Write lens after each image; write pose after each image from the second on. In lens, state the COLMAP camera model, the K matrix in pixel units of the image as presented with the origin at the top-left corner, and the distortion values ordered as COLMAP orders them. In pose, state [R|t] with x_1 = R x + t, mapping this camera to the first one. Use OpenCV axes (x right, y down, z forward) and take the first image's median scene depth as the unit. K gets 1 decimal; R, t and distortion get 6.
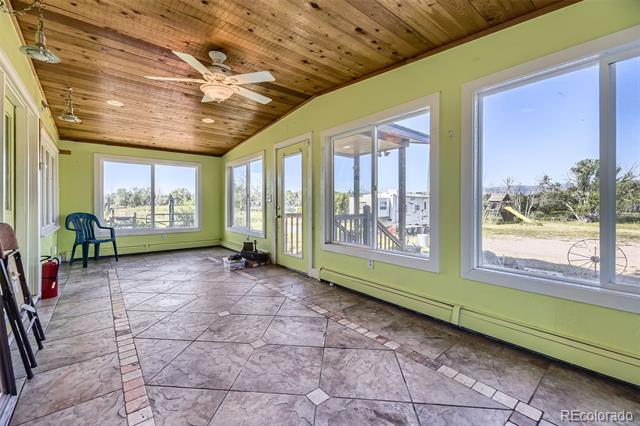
lens RADIAL K [[266.4, 0, 320.0], [0, 266.4, 213.0], [0, 0, 1]] dist [-0.000549, -0.000275]
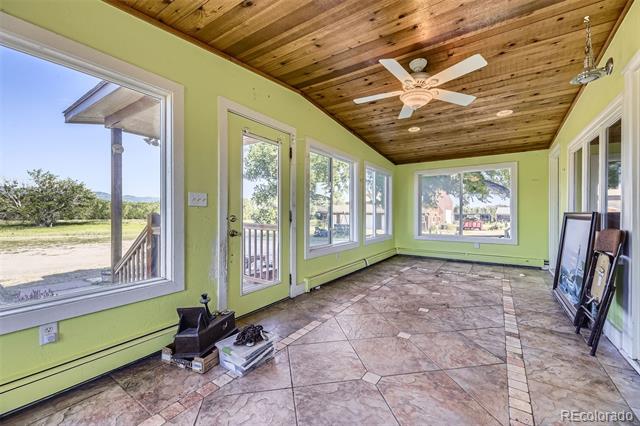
lens RADIAL K [[266.4, 0, 320.0], [0, 266.4, 213.0], [0, 0, 1]] dist [-0.000549, -0.000275]
pose [[-0.283084, -0.005554, 0.959079, -1.442071], [0.025094, 0.999598, 0.013196, -0.063084], [-0.958767, 0.027803, -0.282831, 1.897195]]
